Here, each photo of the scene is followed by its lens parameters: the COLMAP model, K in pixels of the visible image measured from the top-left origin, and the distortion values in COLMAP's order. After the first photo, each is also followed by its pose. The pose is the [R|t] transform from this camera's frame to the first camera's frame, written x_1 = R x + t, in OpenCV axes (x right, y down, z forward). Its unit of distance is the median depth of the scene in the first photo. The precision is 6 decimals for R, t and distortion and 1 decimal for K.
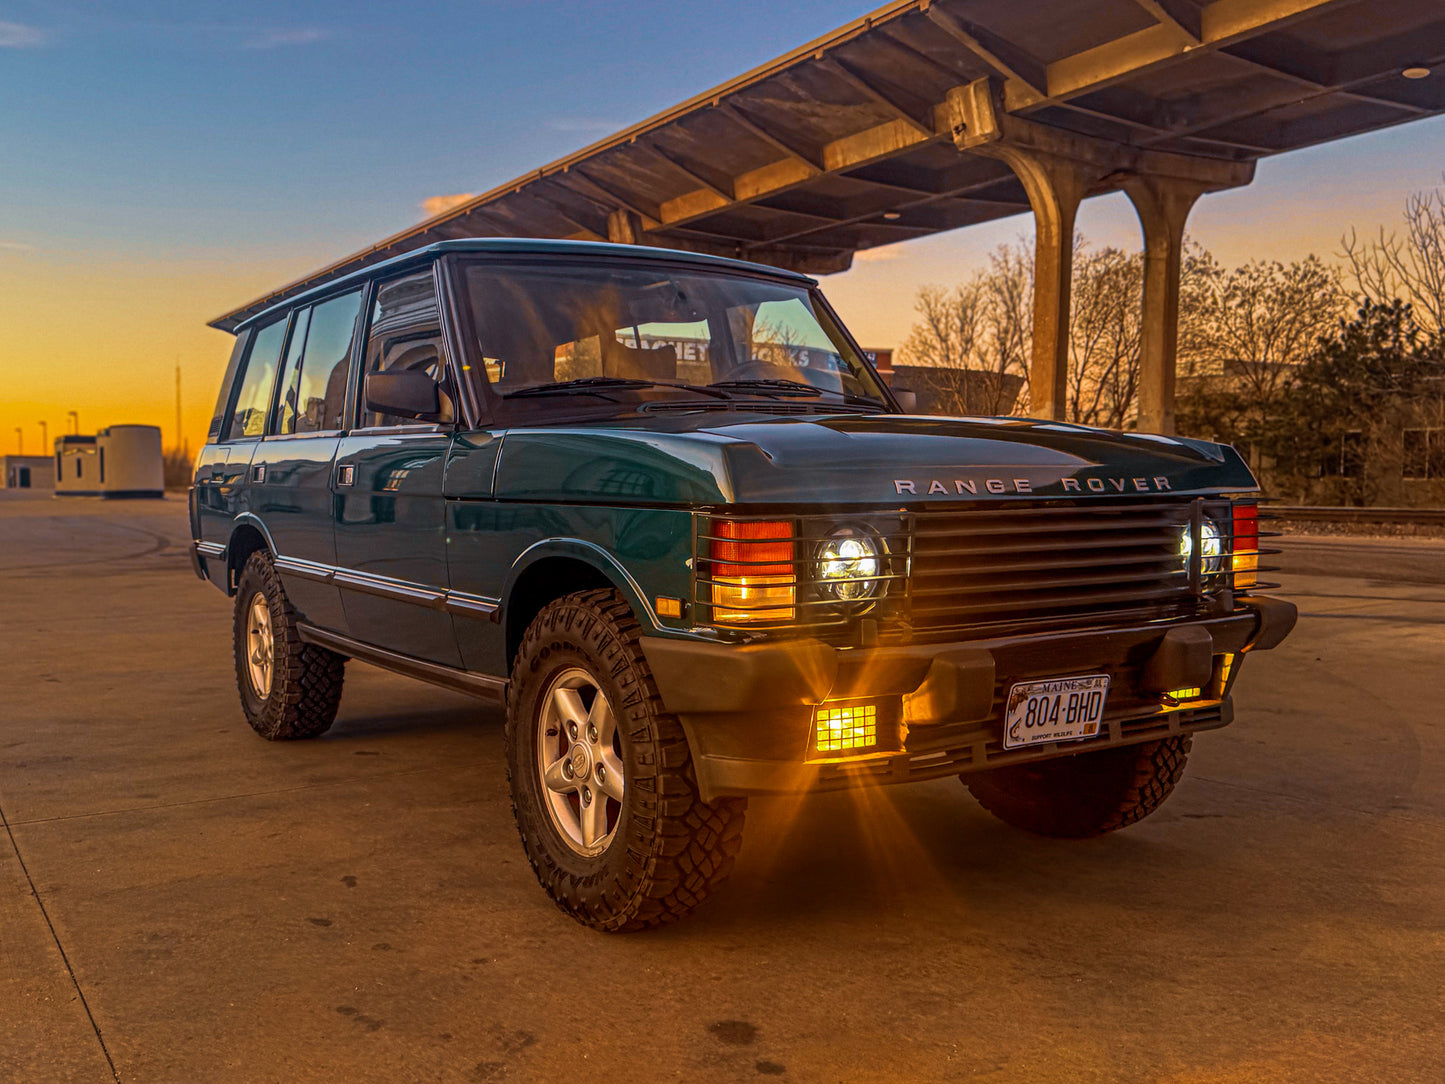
lens RADIAL K [[1297.3, 0, 680.8], [0, 1297.3, 556.8], [0, 0, 1]] dist [0.130190, -0.231945]
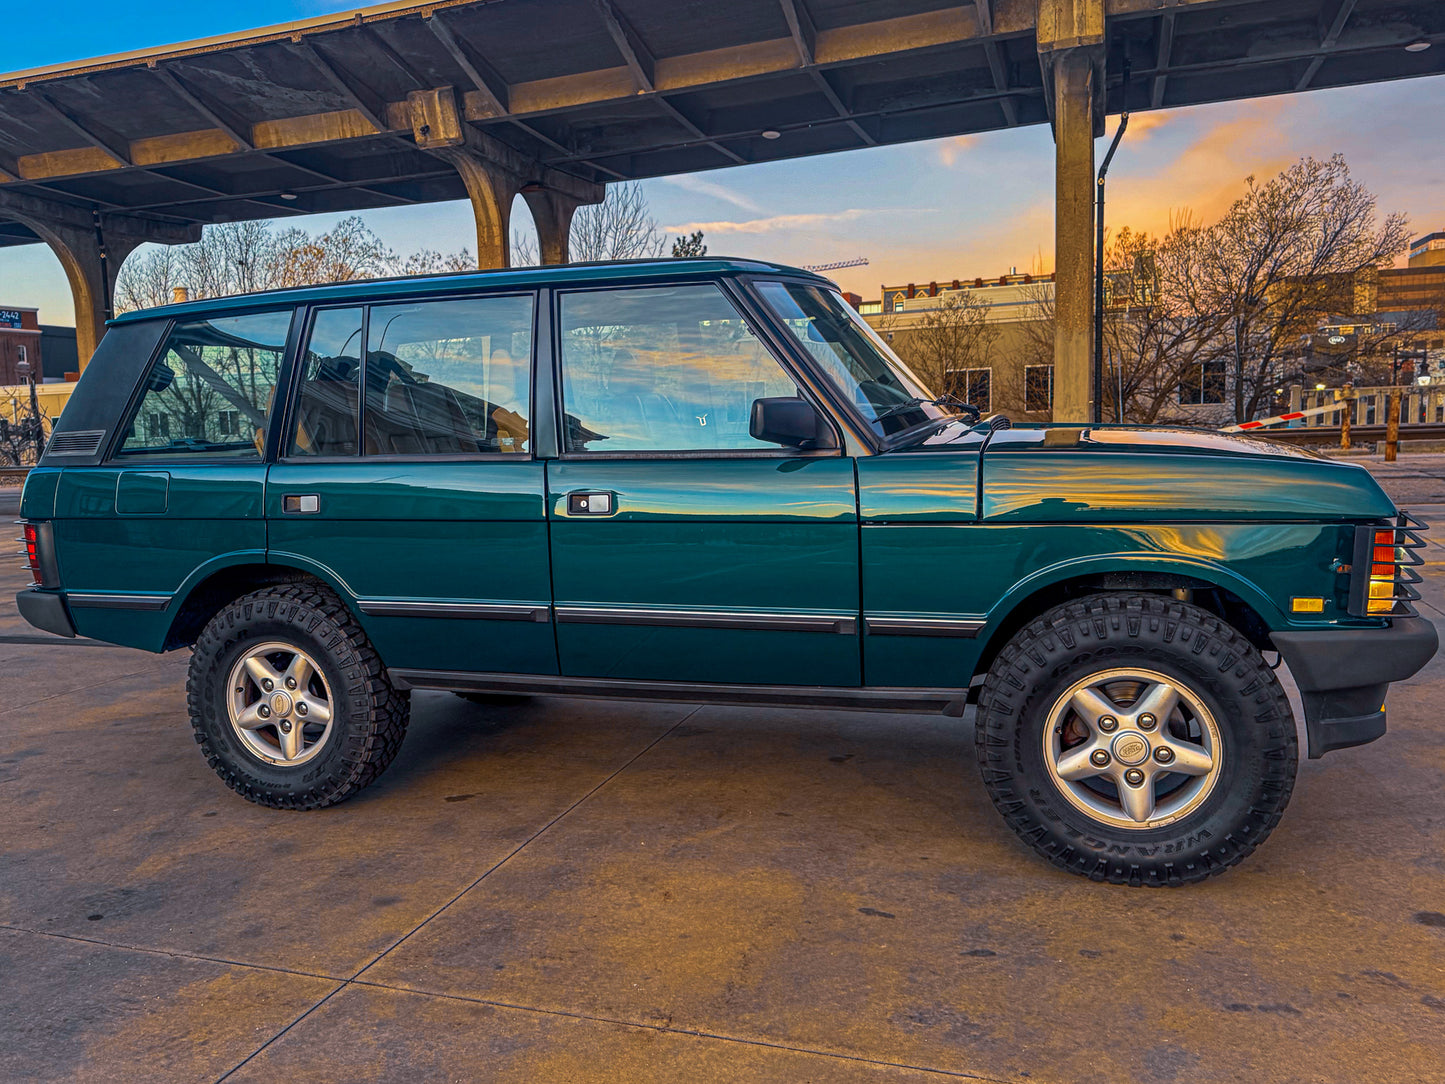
lens RADIAL K [[1154.0, 0, 662.6], [0, 1154.0, 539.7], [0, 0, 1]] dist [0.067354, -0.093461]
pose [[0.788558, -0.090193, 0.608311, -0.251879], [0.069551, 0.995920, 0.057503, -0.027880], [-0.611015, -0.003036, 0.791613, 0.112103]]
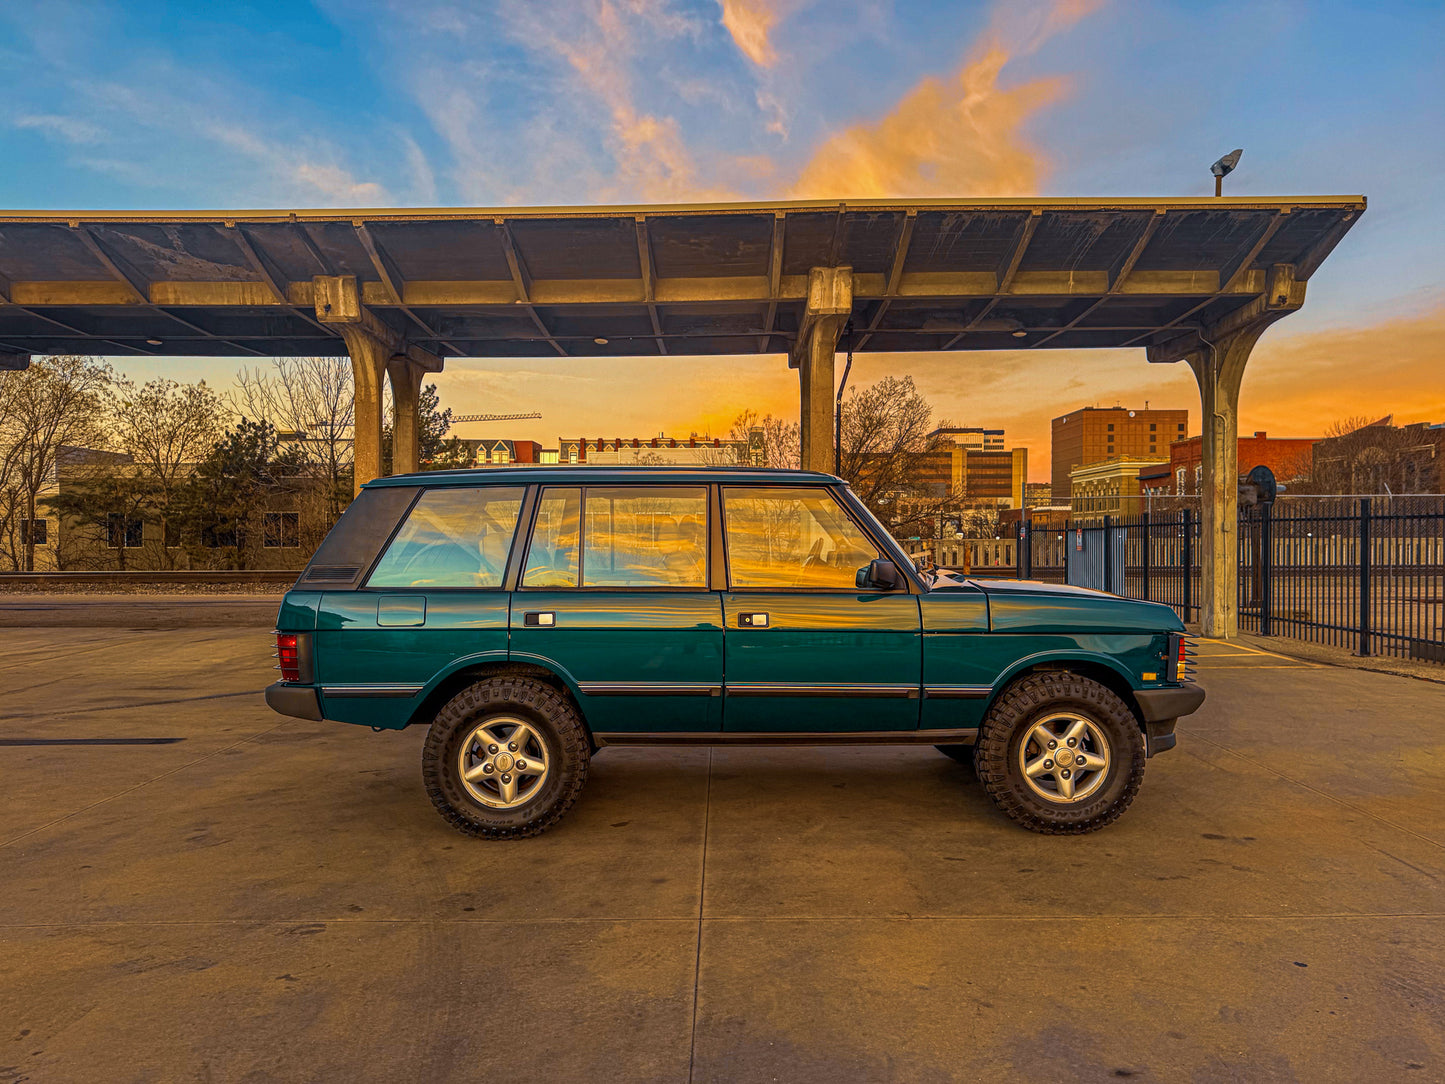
lens RADIAL K [[984.8, 0, 722.5], [0, 984.8, 542.0], [0, 0, 1]] dist [0.100233, -0.160166]
pose [[0.524022, -0.000030, 0.851705, -0.433012], [0.048612, 0.998371, -0.029874, -0.041679], [-0.850316, 0.057057, 0.523170, 0.153813]]
